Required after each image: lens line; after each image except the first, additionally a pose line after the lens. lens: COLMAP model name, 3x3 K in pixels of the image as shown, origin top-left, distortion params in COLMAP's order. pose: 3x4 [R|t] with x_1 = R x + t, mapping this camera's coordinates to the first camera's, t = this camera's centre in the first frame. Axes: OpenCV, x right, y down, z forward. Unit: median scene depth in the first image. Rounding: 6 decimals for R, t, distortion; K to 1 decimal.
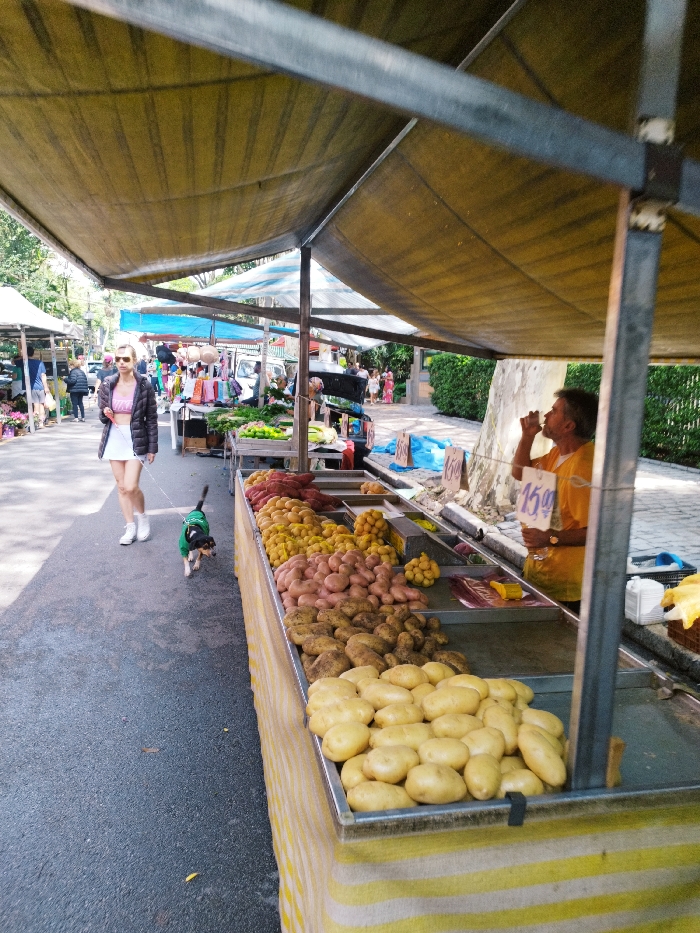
lens RADIAL K [[643.0, 0, 347.0], [0, 643.0, 469.9], [0, 0, 1]] dist [0.005573, -0.008222]
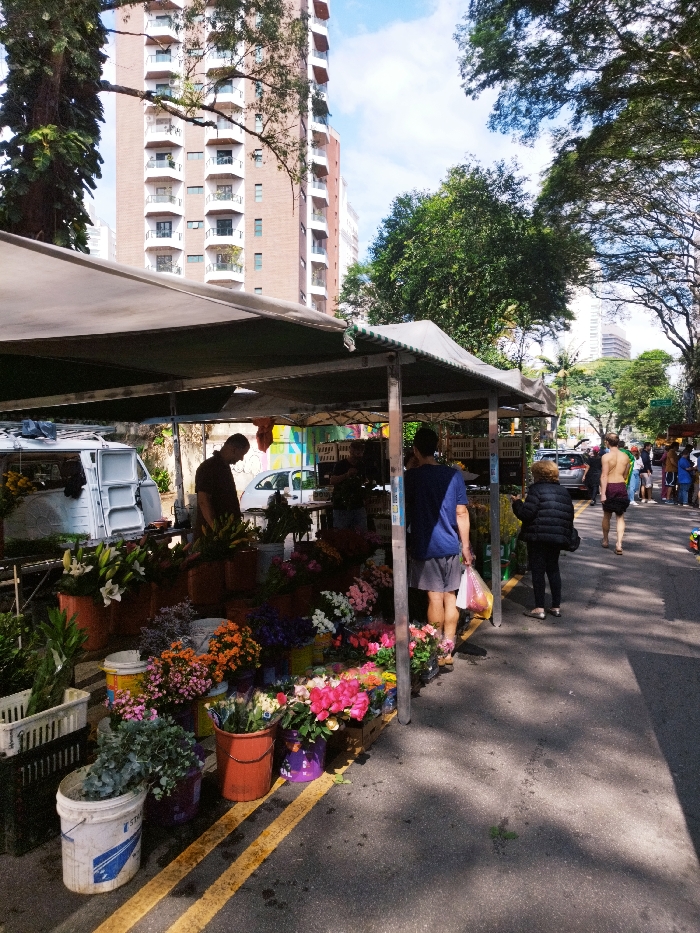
lens RADIAL K [[643.0, 0, 343.3], [0, 643.0, 467.0], [0, 0, 1]] dist [0.005573, -0.008222]
pose [[0.786859, 0.003154, -0.617125, -0.334107], [-0.086308, 0.990722, -0.104984, -0.138366], [0.611068, 0.135871, 0.779830, 0.745820]]
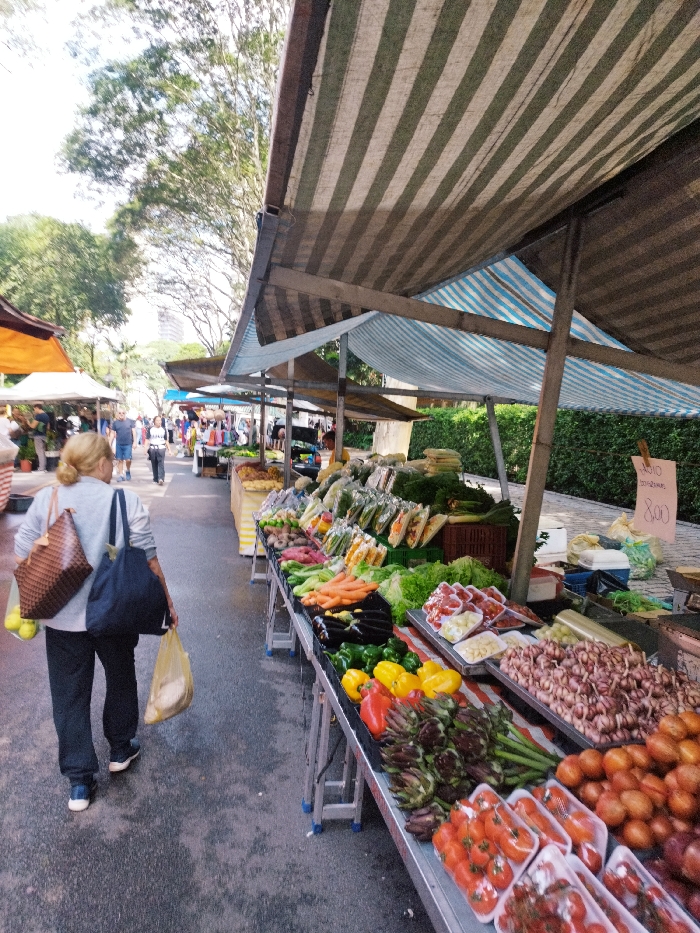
lens RADIAL K [[643.0, 0, 346.9], [0, 643.0, 470.3], [0, 0, 1]] dist [0.005573, -0.008222]
pose [[0.999986, -0.003456, -0.004028, 0.102764], [0.003110, 0.996553, -0.082899, 0.085245], [0.004300, 0.082885, 0.996550, -0.543619]]
